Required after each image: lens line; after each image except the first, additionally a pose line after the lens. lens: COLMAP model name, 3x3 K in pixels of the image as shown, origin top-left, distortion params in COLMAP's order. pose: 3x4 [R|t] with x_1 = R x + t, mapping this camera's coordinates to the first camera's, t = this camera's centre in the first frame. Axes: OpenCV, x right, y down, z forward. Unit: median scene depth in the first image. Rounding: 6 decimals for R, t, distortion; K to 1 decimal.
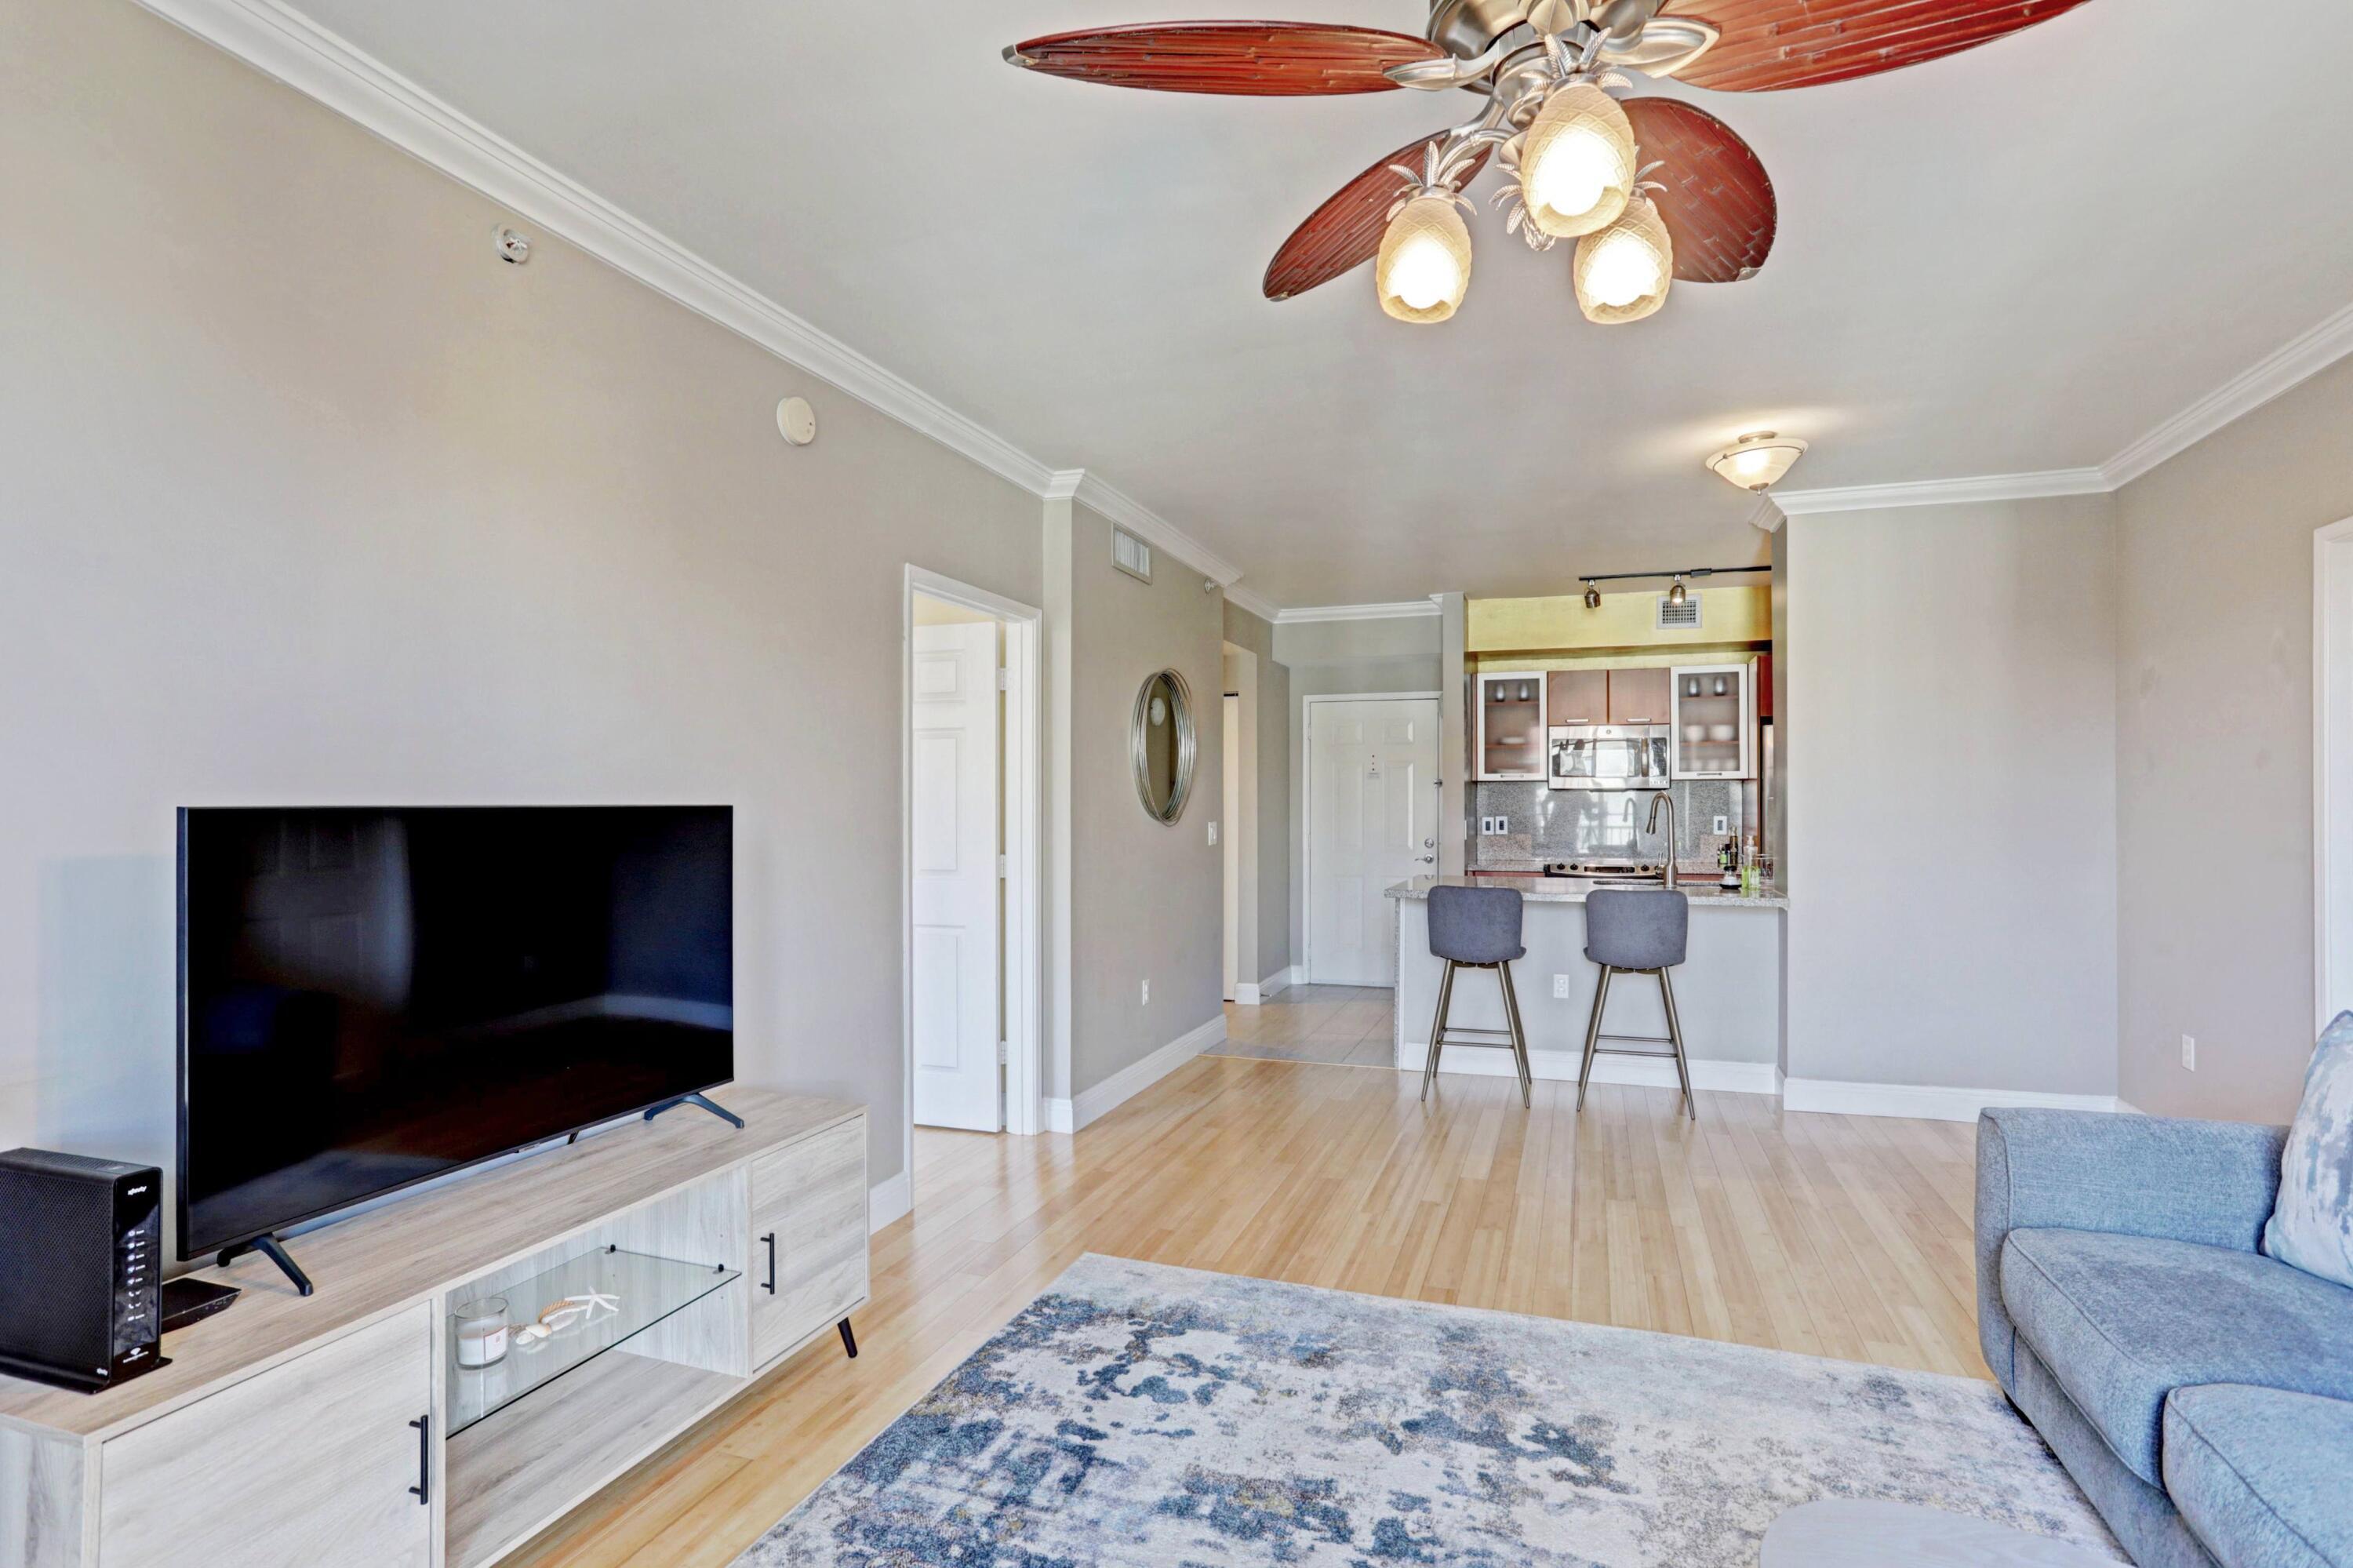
lens RADIAL K [[1178.9, 0, 1168.9], [0, 1178.9, 783.7], [0, 0, 1]] dist [-0.053414, 0.038573]
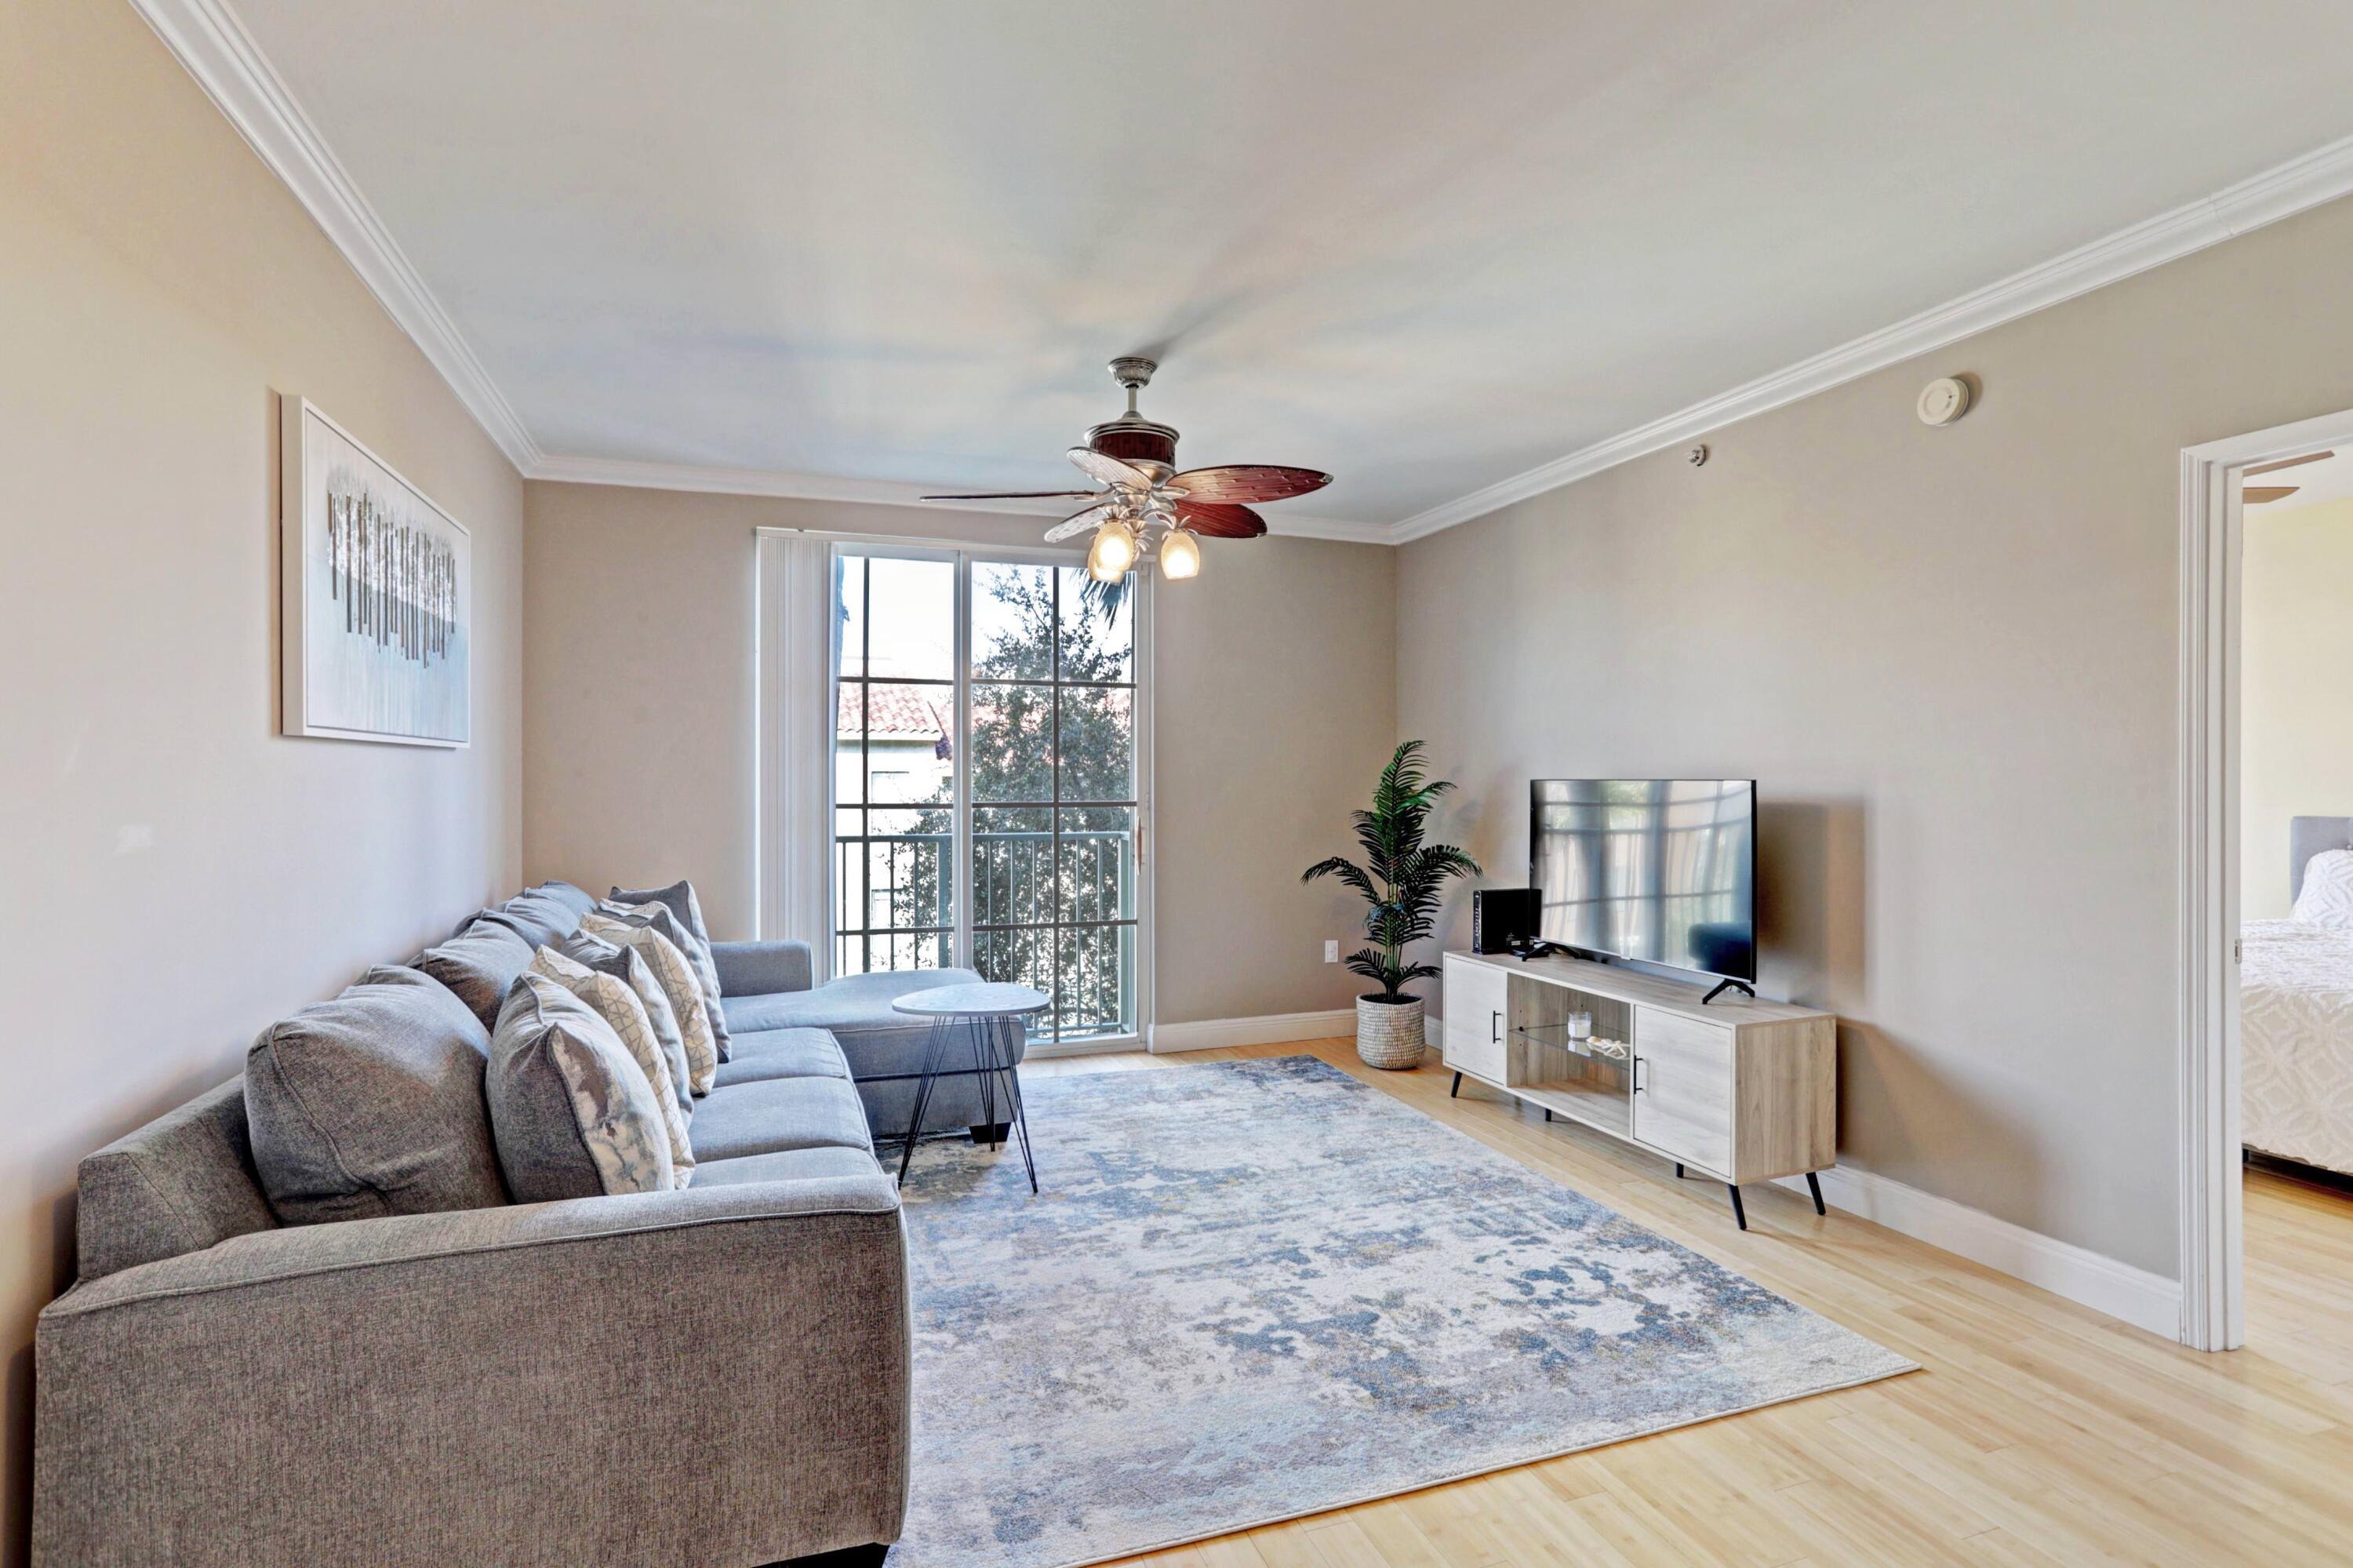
lens RADIAL K [[1178.9, 0, 1168.9], [0, 1178.9, 783.7], [0, 0, 1]] dist [-0.053414, 0.038573]
pose [[-0.776893, 0.007018, -0.629593, 1.090615], [0.008506, 0.999964, 0.000650, 0.018419], [0.629575, -0.004851, -0.776925, 1.774681]]
